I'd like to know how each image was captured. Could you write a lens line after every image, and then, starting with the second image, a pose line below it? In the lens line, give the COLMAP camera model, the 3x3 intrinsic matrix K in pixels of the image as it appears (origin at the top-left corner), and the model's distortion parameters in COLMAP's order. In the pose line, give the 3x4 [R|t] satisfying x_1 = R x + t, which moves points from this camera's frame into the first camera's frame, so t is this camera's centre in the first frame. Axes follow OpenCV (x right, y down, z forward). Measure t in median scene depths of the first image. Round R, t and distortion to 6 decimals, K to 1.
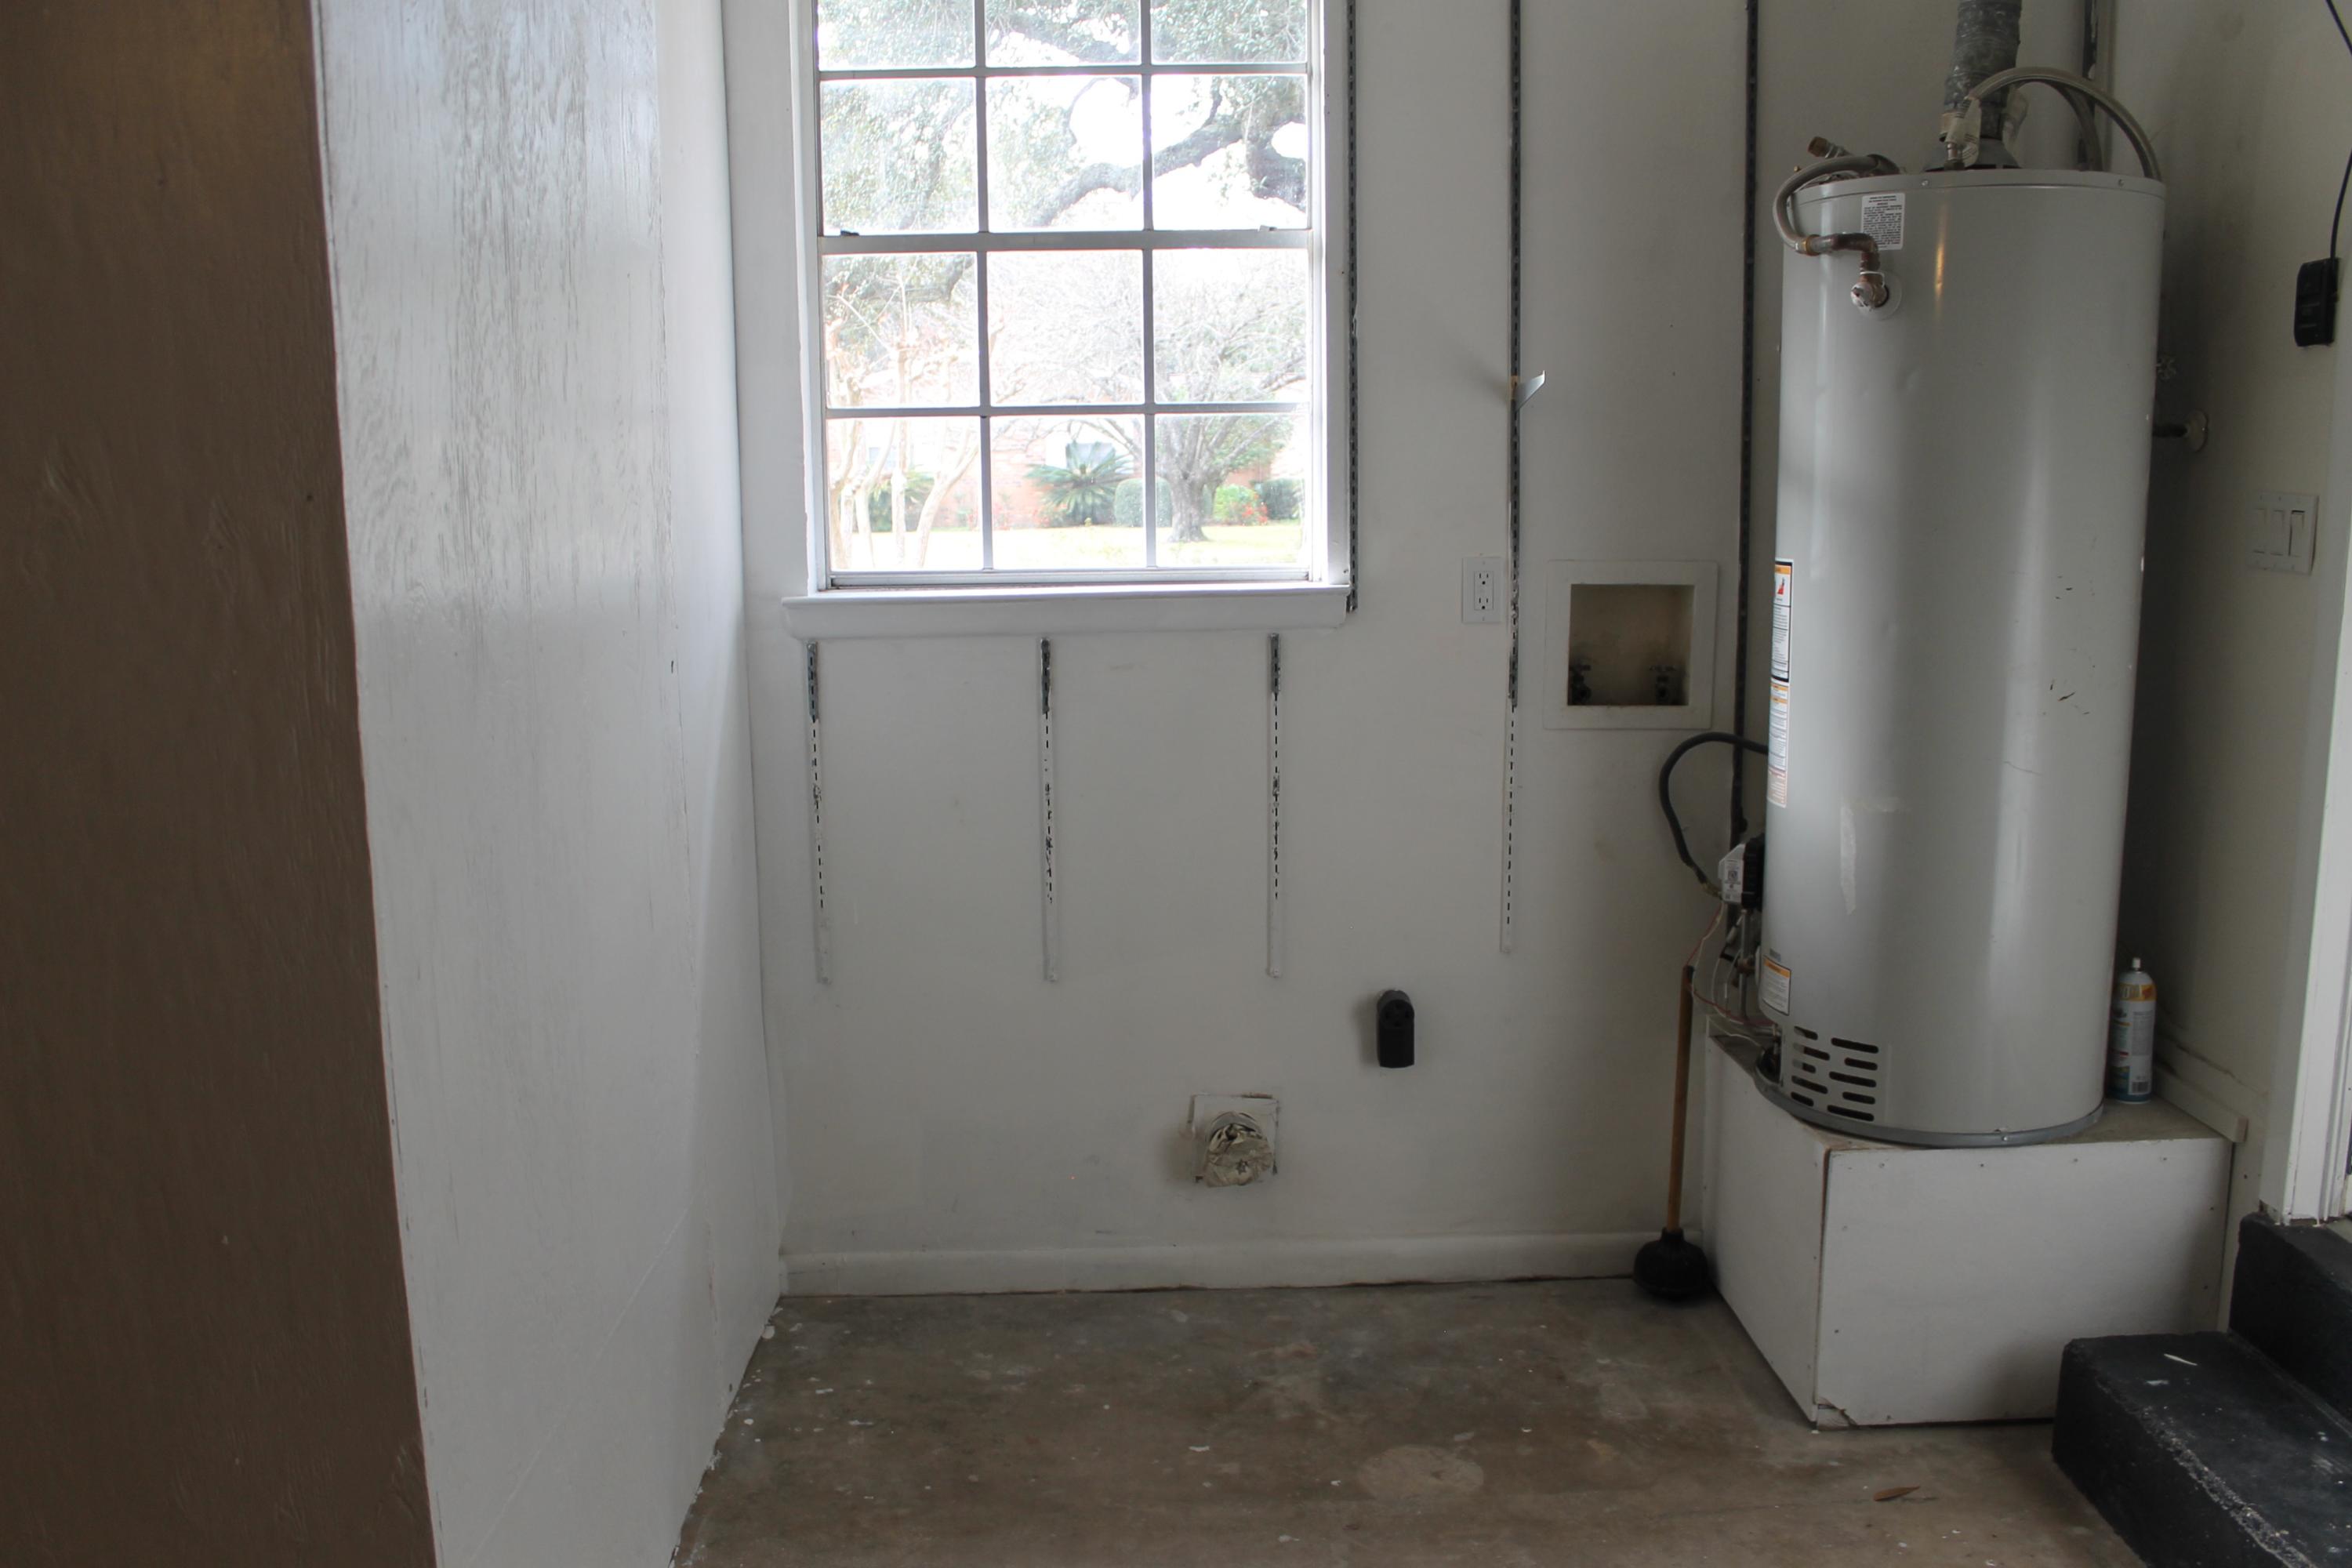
lens RADIAL K [[1981.7, 0, 1178.6], [0, 1981.7, 816.3], [0, 0, 1]] dist [-0.162858, 0.146250]
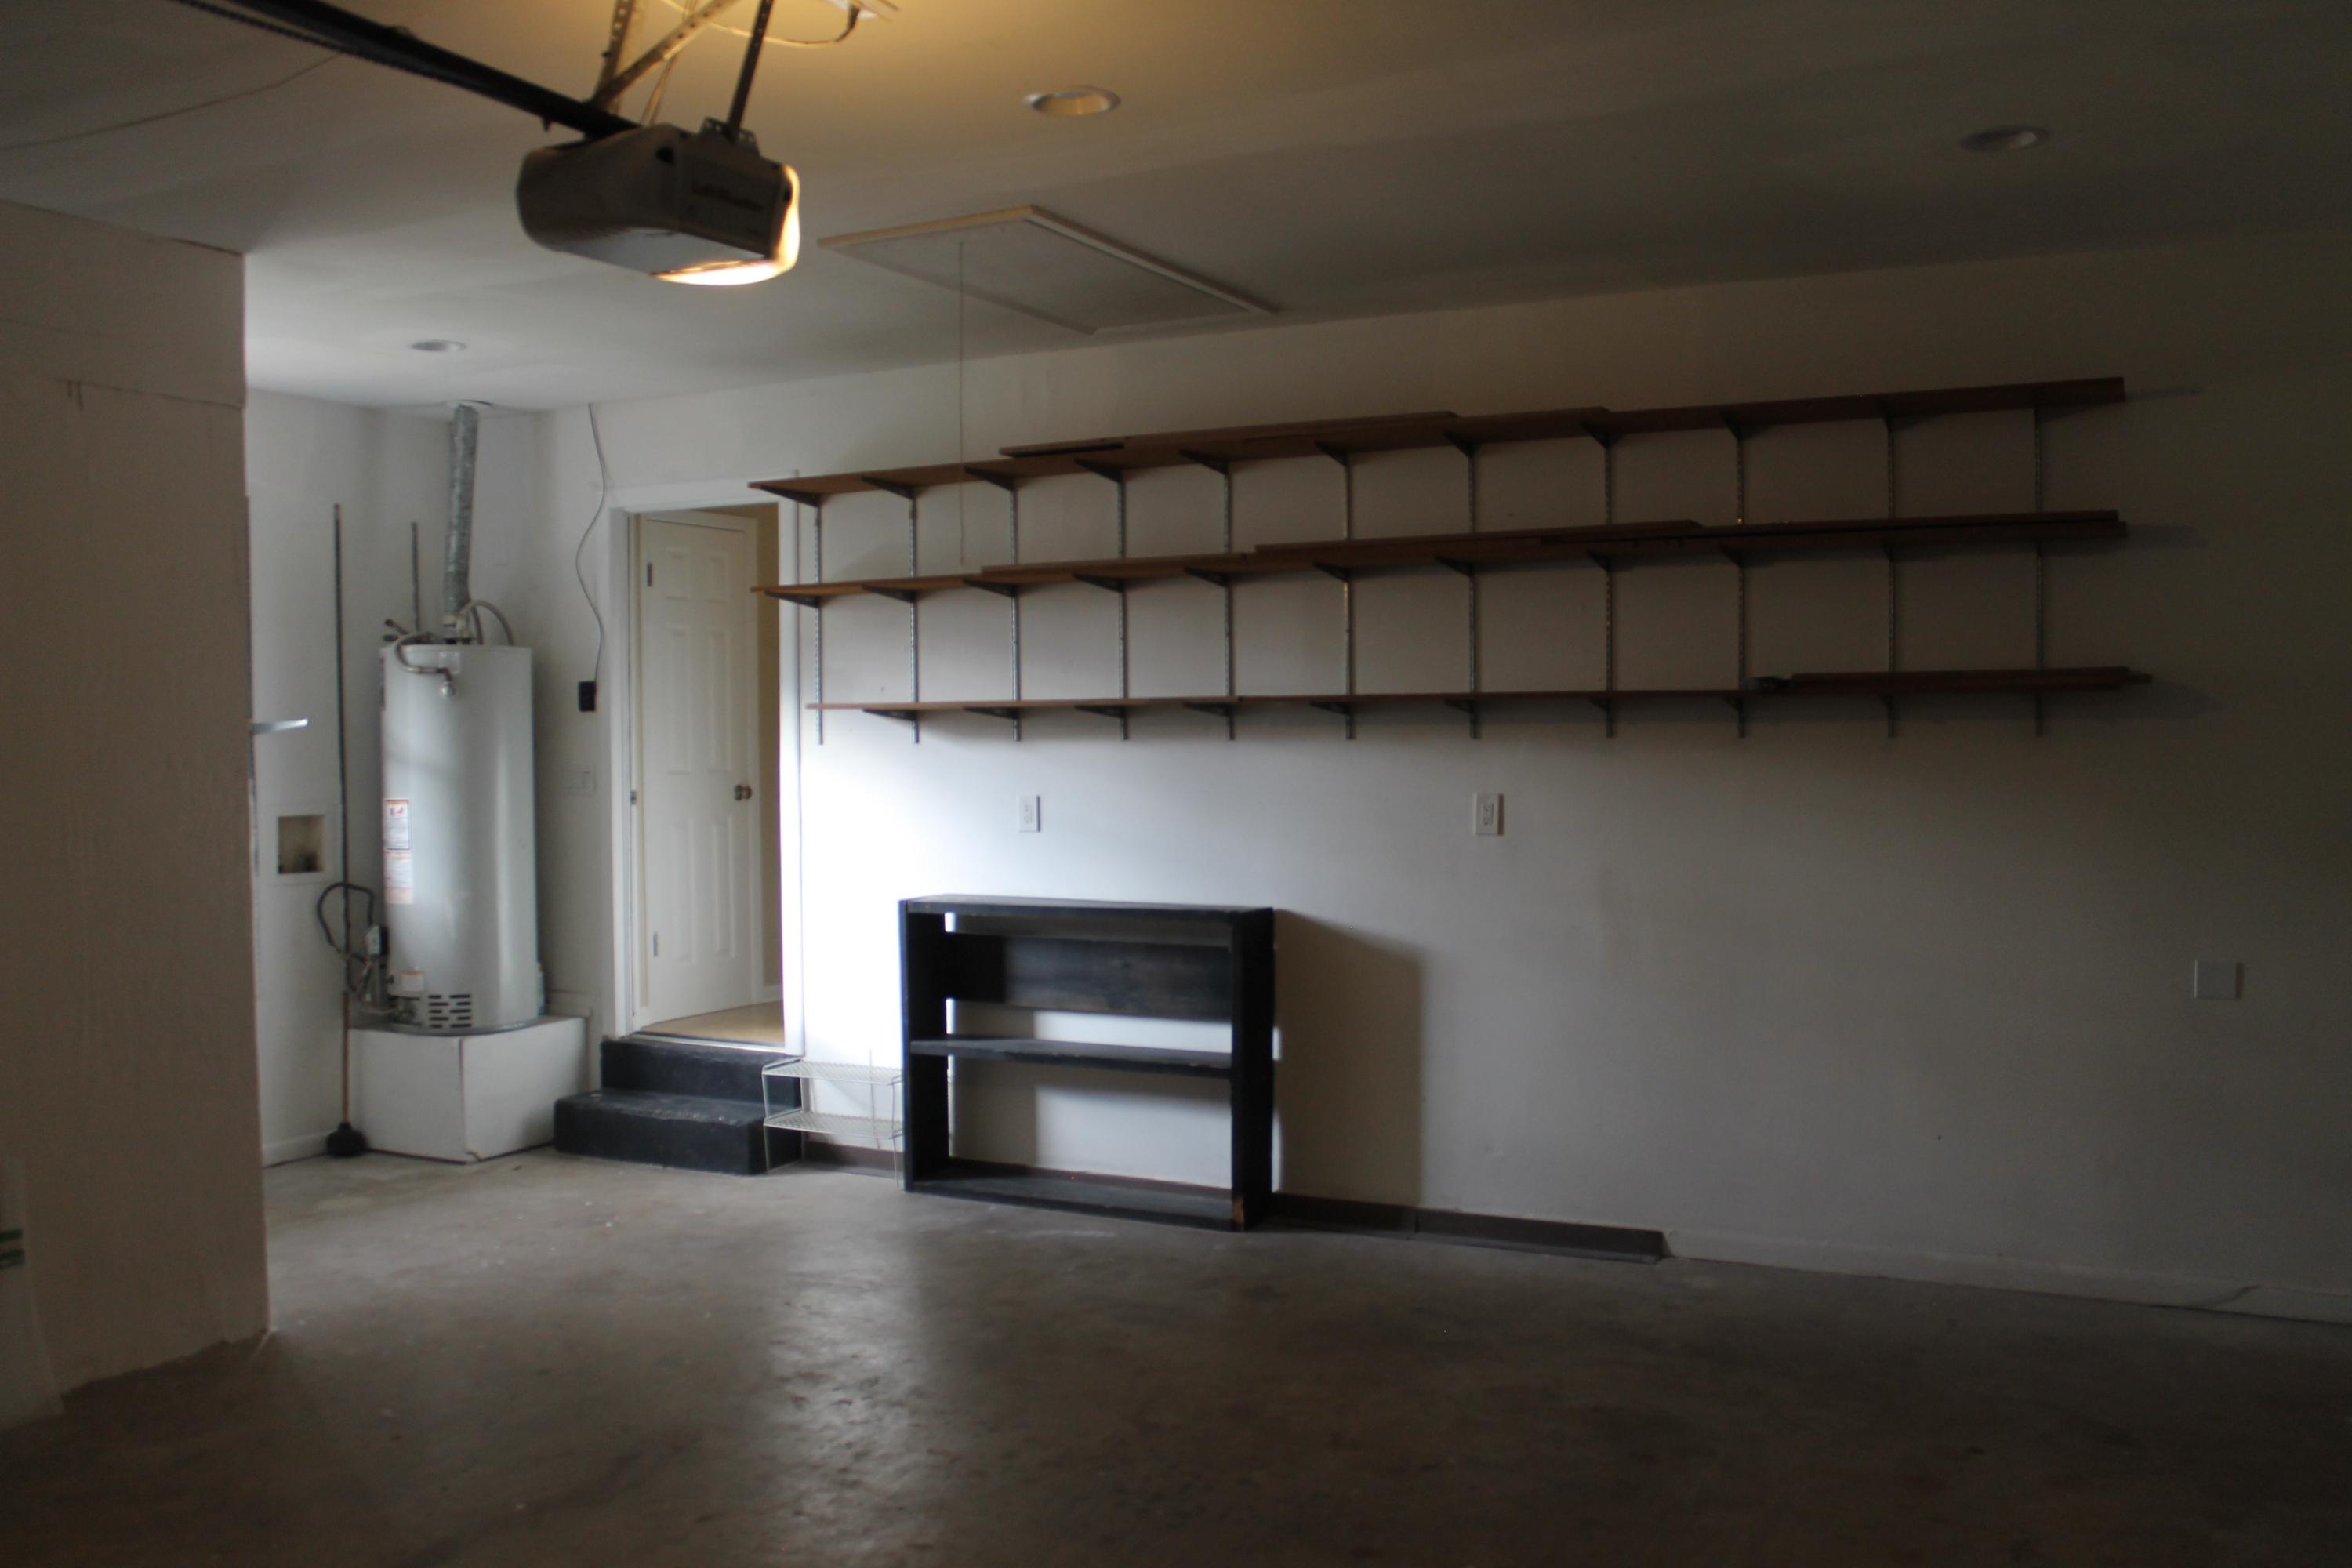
lens RADIAL K [[1981.7, 0, 1178.6], [0, 1981.7, 816.3], [0, 0, 1]] dist [-0.162858, 0.146250]
pose [[0.458332, -0.028185, 0.888334, -1.356938], [0.158023, 0.986156, -0.050243, 0.157846], [-0.874620, 0.163405, 0.456441, -0.899413]]
